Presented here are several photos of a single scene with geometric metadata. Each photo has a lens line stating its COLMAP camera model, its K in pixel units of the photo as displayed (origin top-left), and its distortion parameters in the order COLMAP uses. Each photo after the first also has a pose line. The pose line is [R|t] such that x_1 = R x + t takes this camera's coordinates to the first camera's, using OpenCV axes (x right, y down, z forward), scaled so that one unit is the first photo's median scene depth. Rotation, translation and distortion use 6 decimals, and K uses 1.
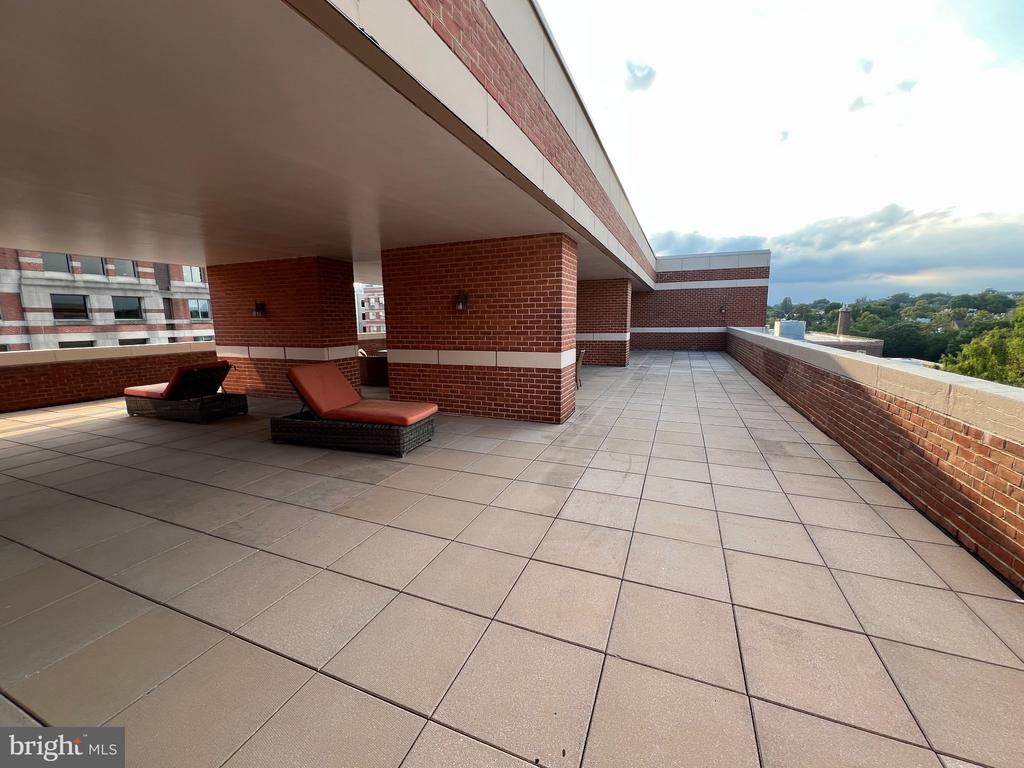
lens RADIAL K [[408.8, 0, 509.4], [0, 408.8, 379.3], [0, 0, 1]] dist [-0.003029, 0.000059]
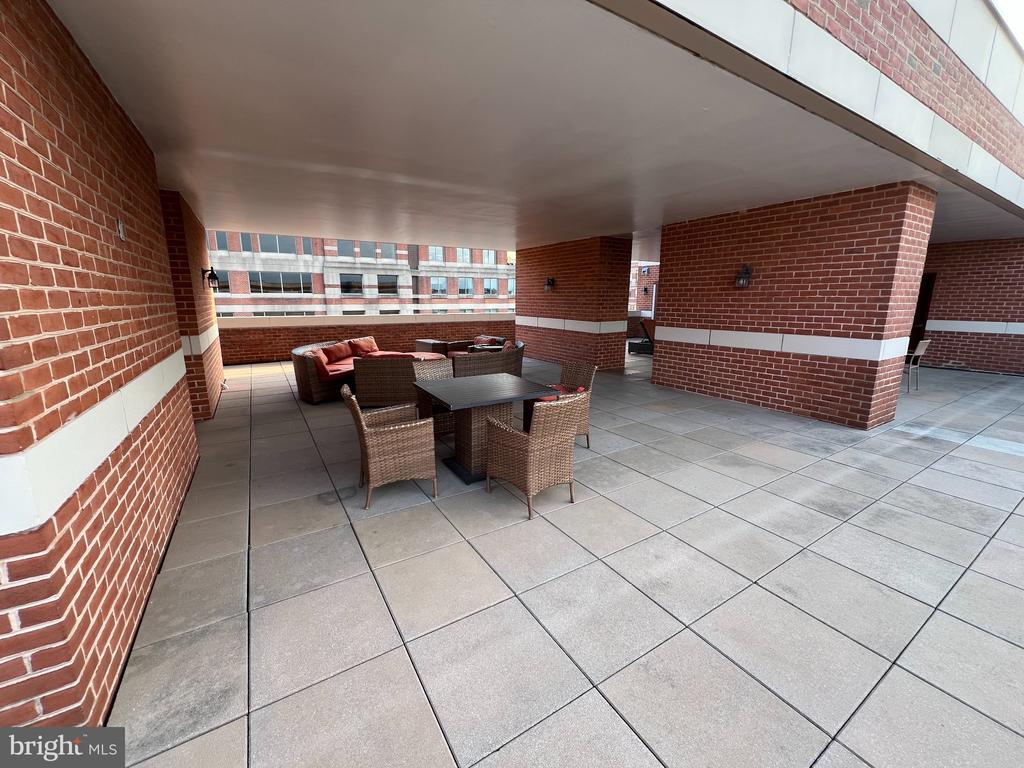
lens RADIAL K [[408.8, 0, 509.4], [0, 408.8, 379.3], [0, 0, 1]] dist [-0.003029, 0.000059]
pose [[0.814616, 0.127001, -0.565925, 0.088784], [-0.097088, 0.991824, 0.082826, -0.030213], [0.571817, -0.012527, 0.820286, 0.201682]]
